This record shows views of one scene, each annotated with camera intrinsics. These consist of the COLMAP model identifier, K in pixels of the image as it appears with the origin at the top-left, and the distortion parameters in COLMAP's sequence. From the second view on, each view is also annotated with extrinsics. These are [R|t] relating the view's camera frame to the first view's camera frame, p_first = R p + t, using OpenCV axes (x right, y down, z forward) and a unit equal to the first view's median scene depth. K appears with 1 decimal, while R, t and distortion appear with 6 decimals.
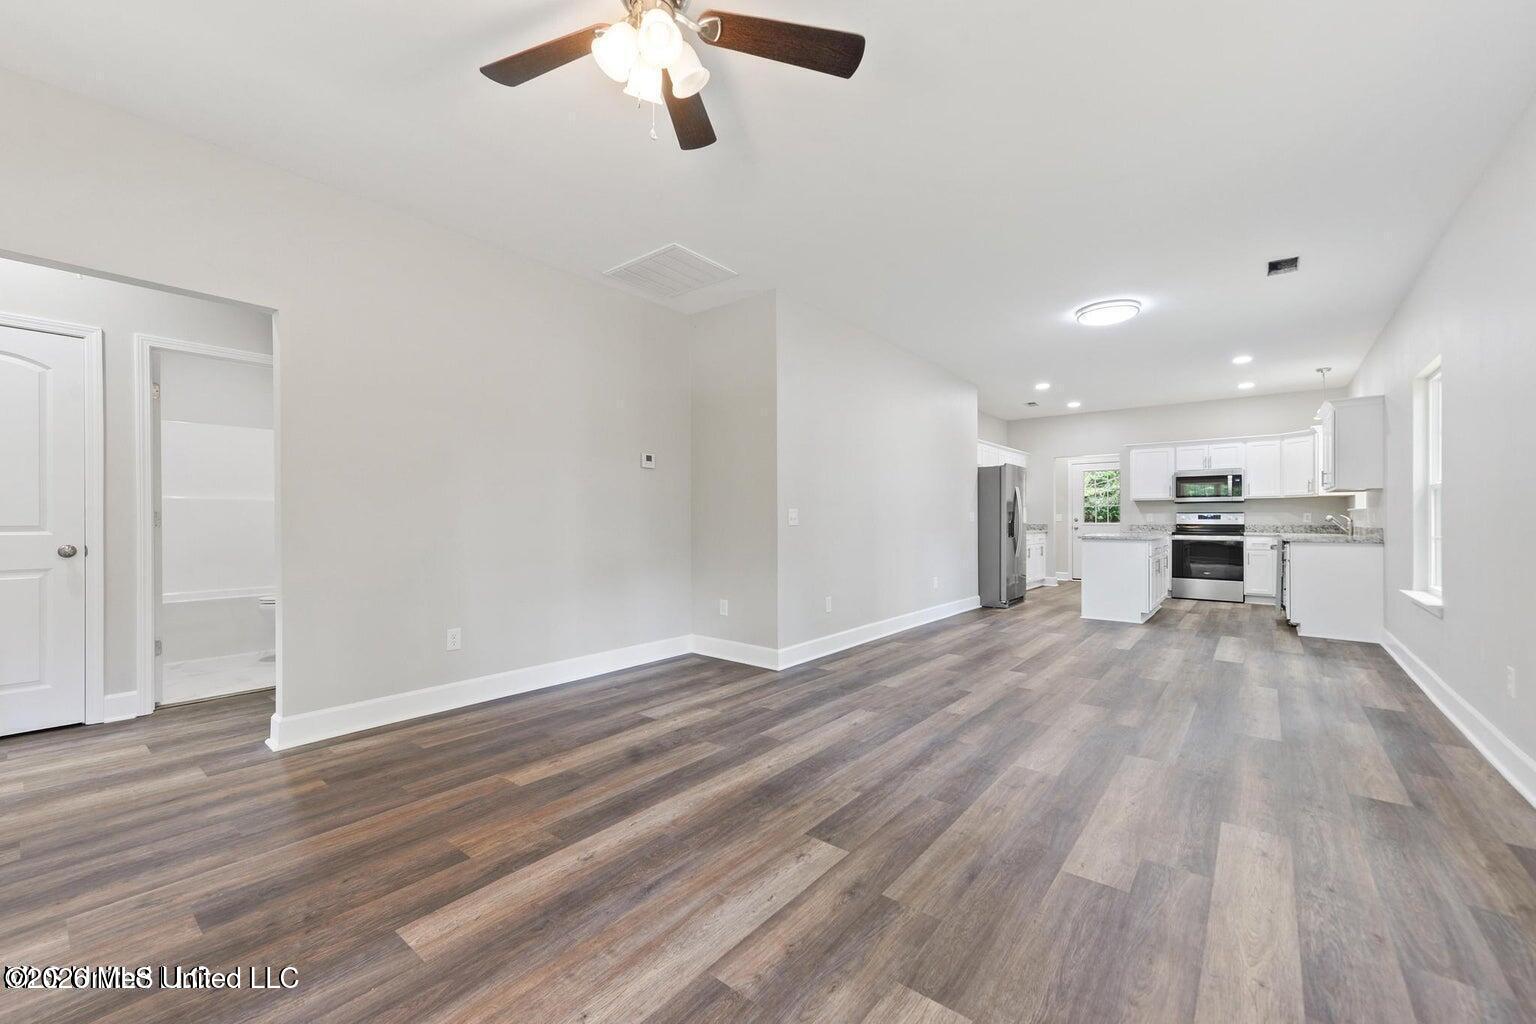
lens RADIAL K [[616.4, 0, 762.4], [0, 616.4, 525.4], [0, 0, 1]] dist [0.002976, 0.000090]
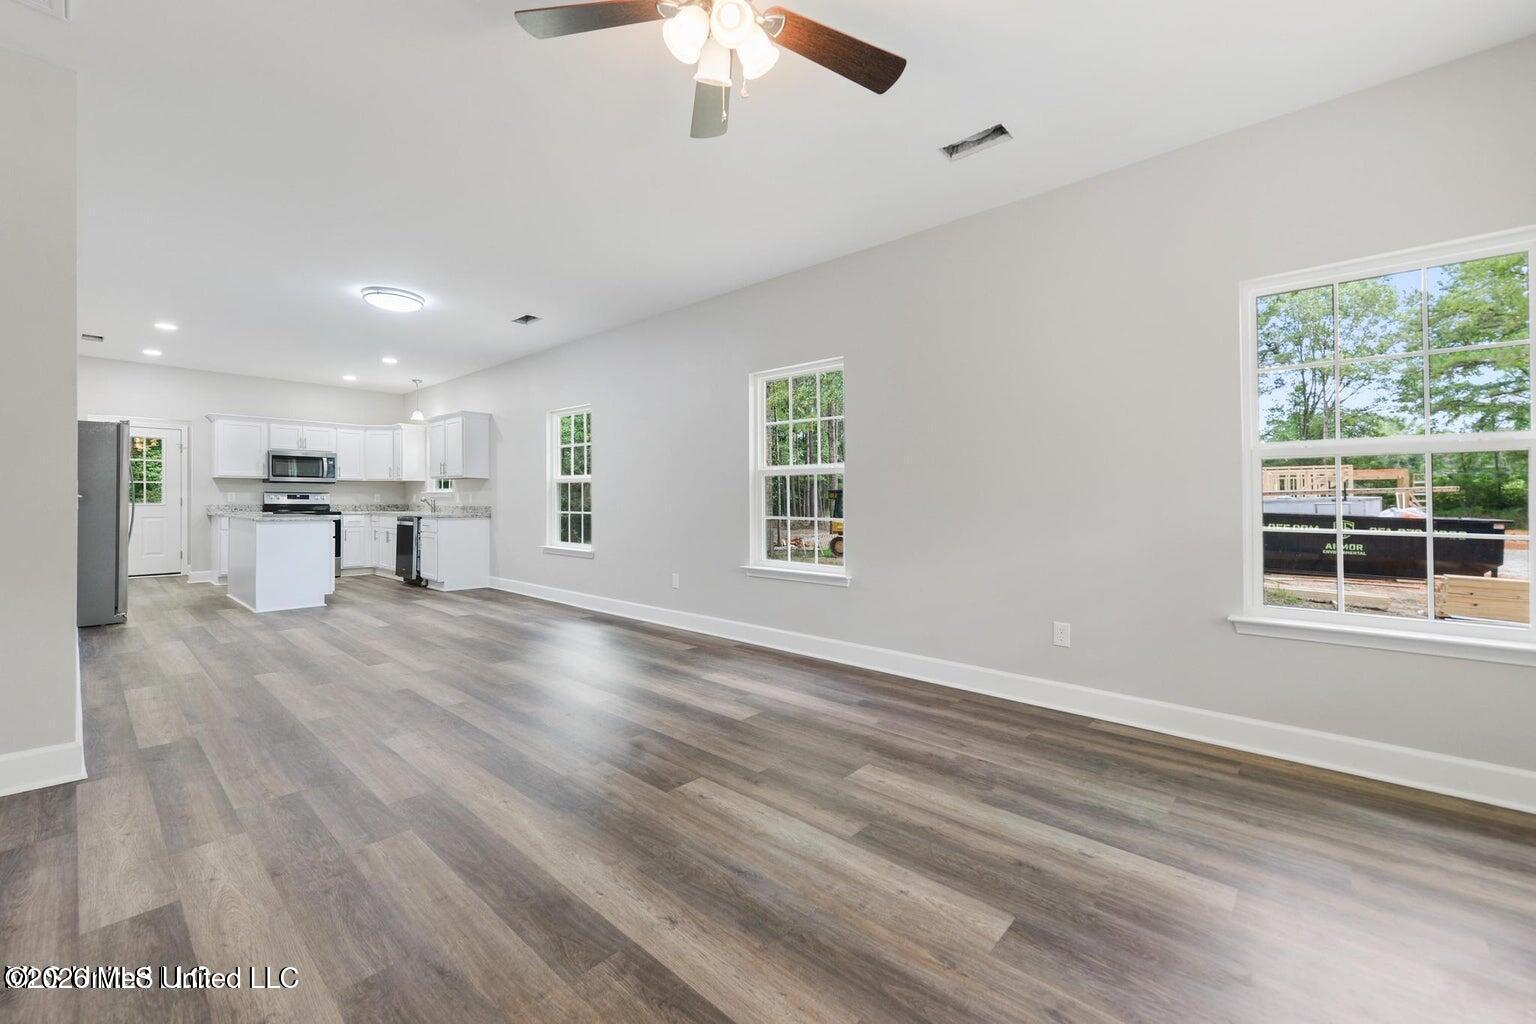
lens RADIAL K [[616.4, 0, 759.6], [0, 616.4, 495.7], [0, 0, 1]] dist [0.002976, 0.000090]
pose [[0.052333, 0.008016, 0.998598, -0.681561], [0.005256, 0.999952, -0.008302, -0.007838], [-0.998616, 0.005683, 0.052288, 0.523848]]
